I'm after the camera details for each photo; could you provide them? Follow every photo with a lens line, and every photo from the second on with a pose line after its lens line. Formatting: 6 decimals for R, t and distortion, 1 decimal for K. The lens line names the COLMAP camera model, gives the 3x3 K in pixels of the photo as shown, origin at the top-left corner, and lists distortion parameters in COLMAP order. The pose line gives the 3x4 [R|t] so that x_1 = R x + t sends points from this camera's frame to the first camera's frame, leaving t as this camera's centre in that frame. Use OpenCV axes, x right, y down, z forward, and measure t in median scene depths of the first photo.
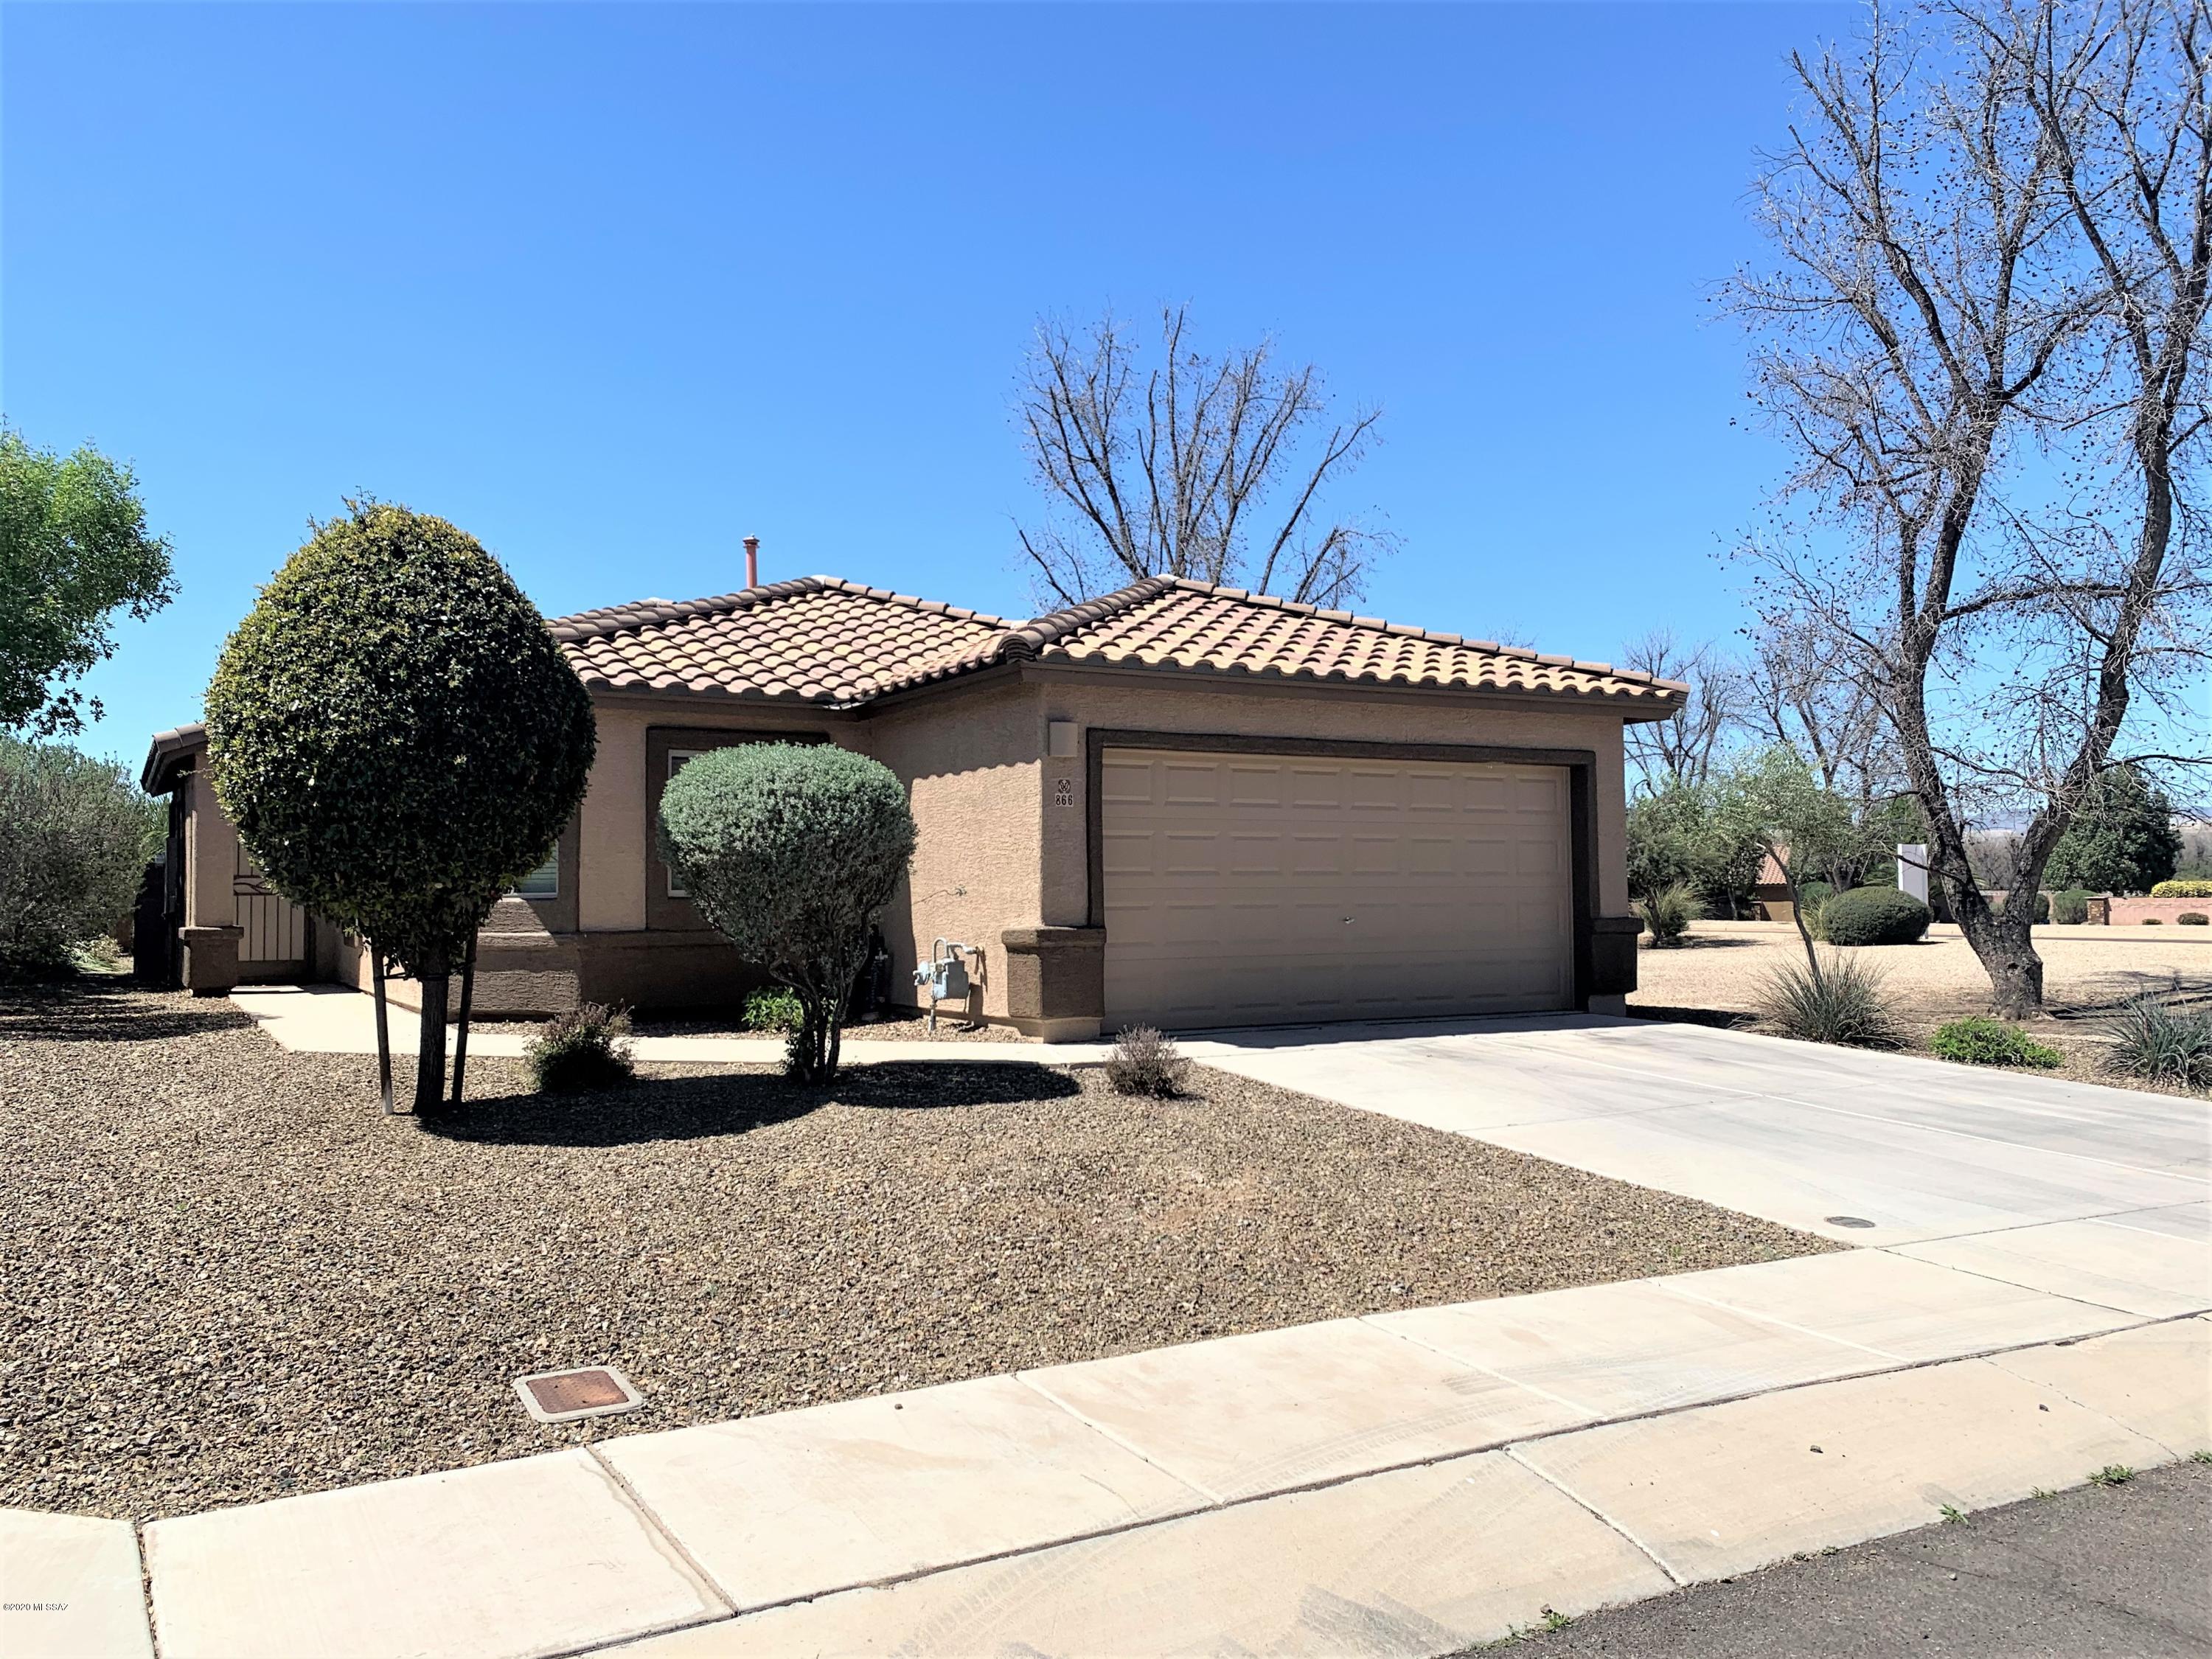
lens RADIAL K [[1691.1, 0, 1089.5], [0, 1691.1, 810.8], [0, 0, 1]] dist [0.071059, -0.076686]
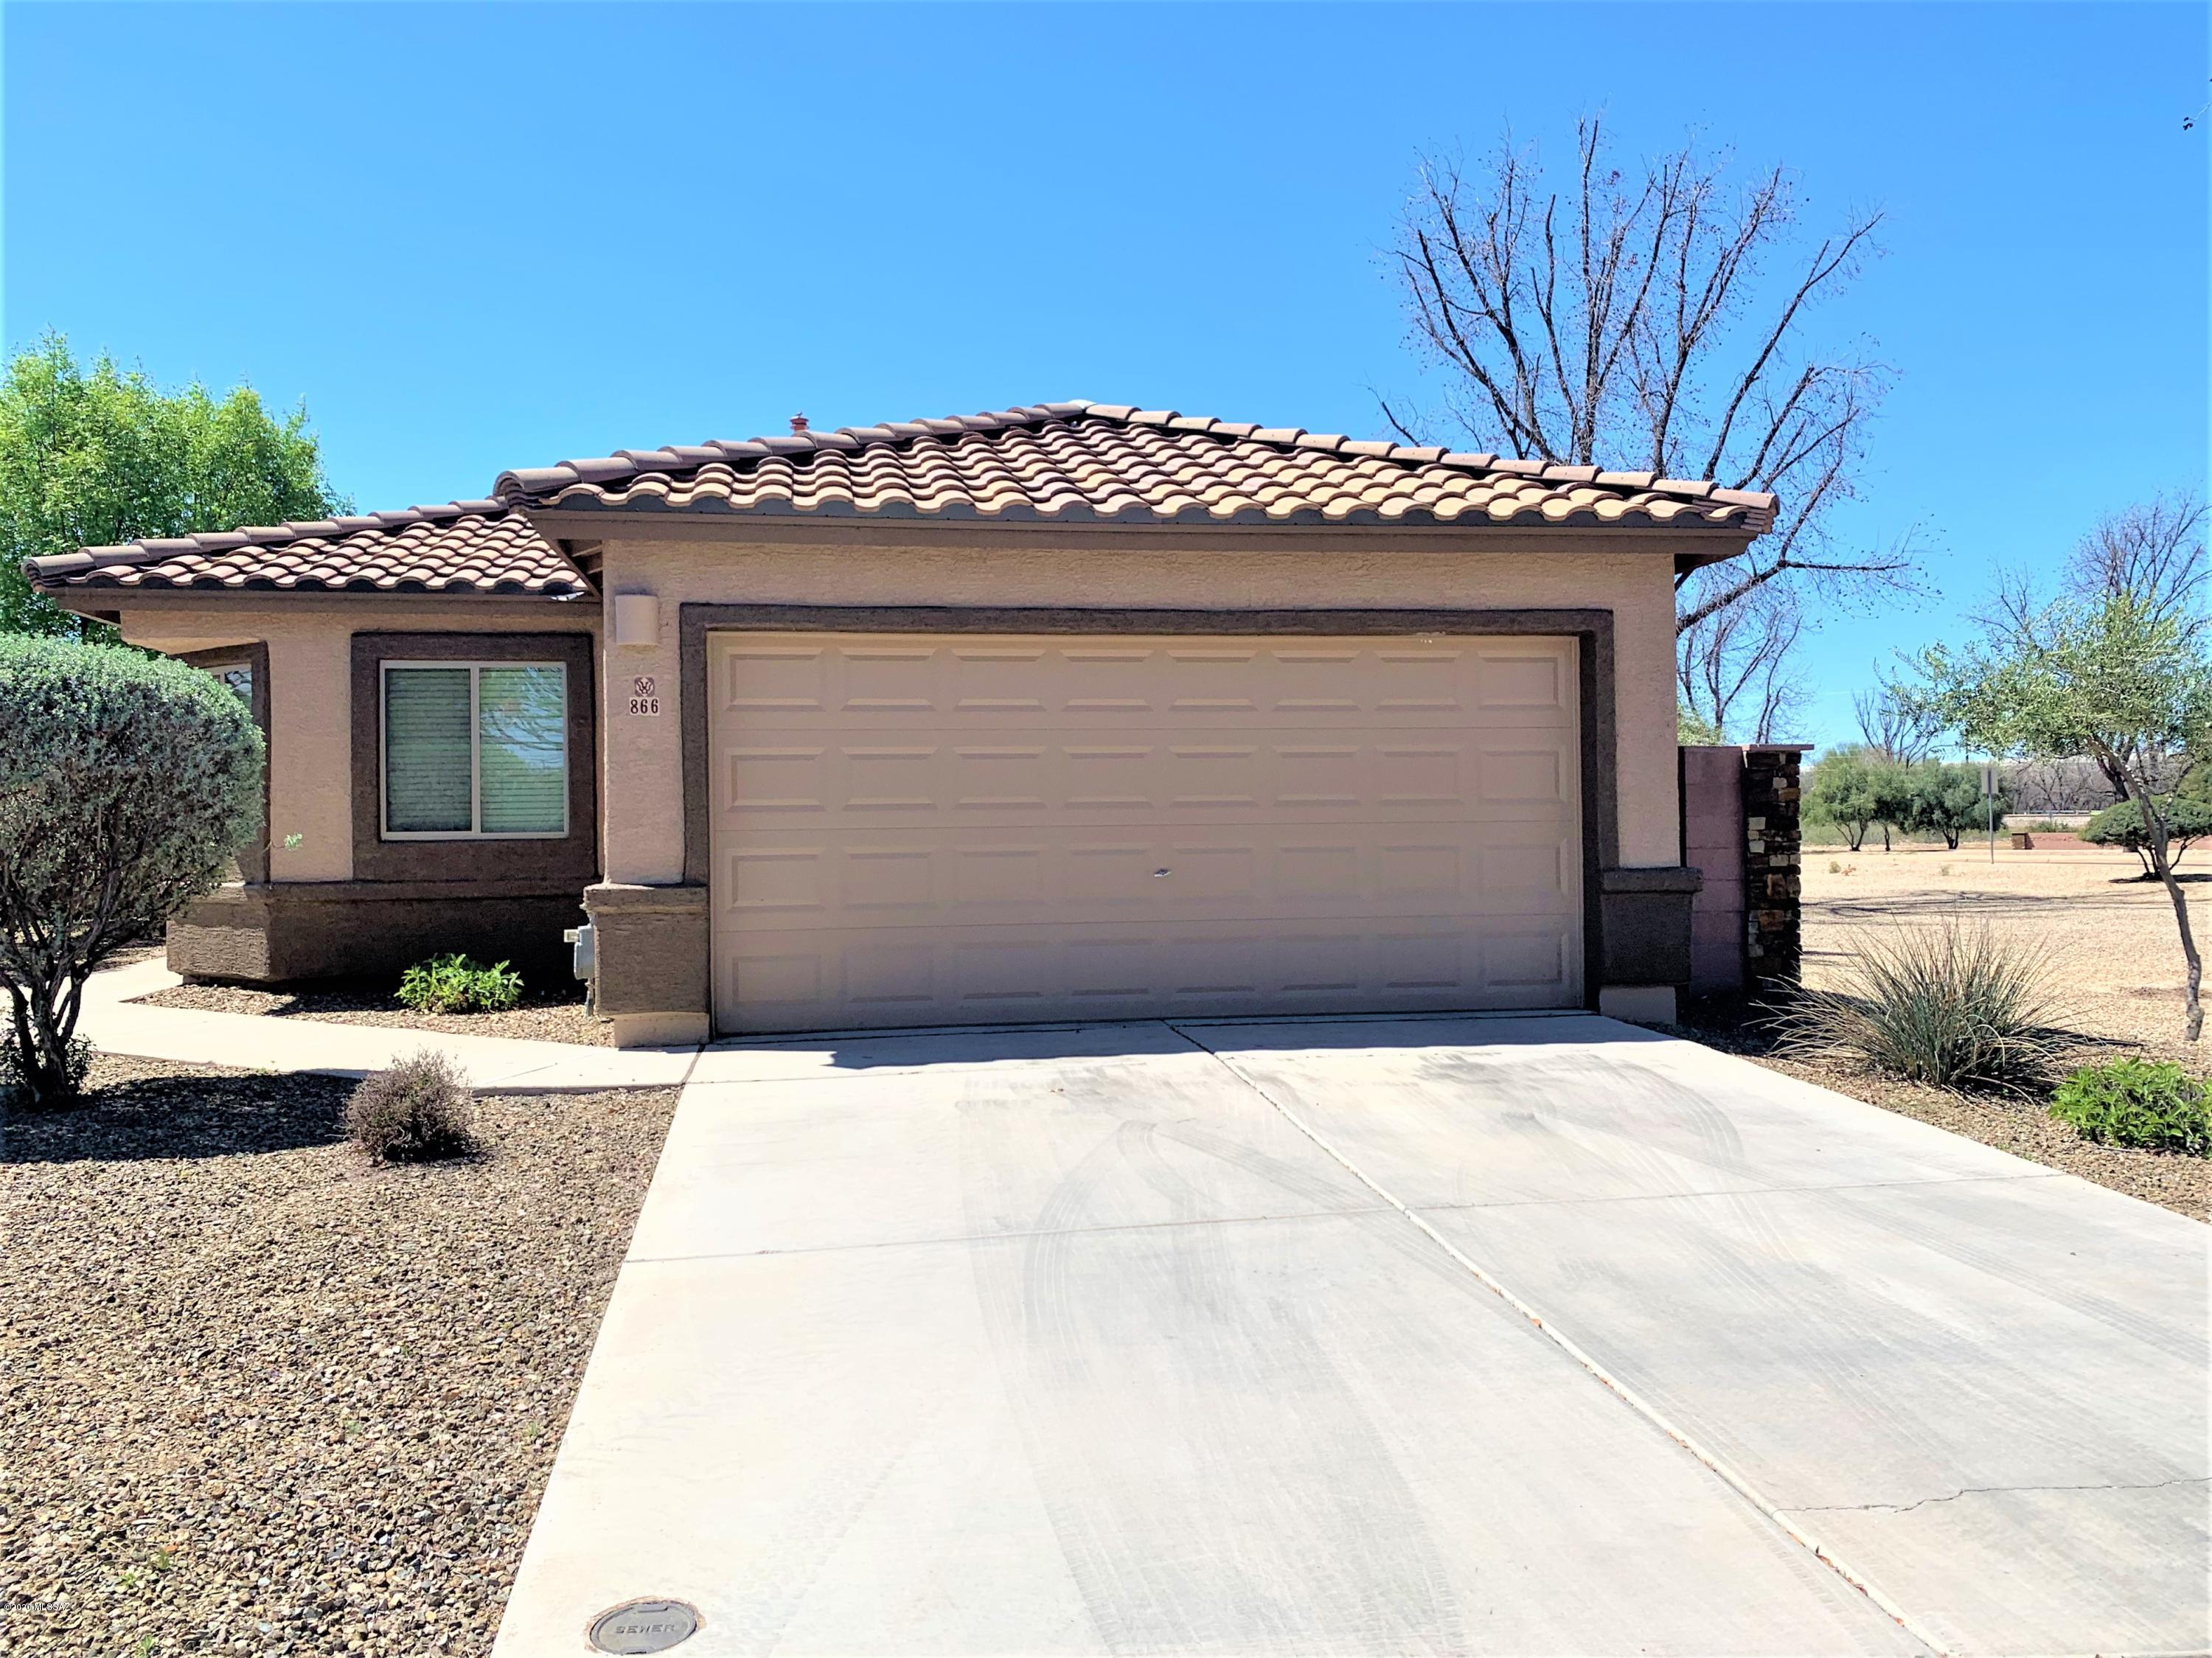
lens RADIAL K [[1695.0, 0, 1100.6], [0, 1695.0, 815.6], [0, 0, 1]] dist [0.027123, -0.012345]
pose [[0.937173, -0.005963, -0.348815, 0.336177], [0.023739, 0.998627, 0.046707, 0.008055], [0.348057, -0.052053, 0.936027, 0.320419]]
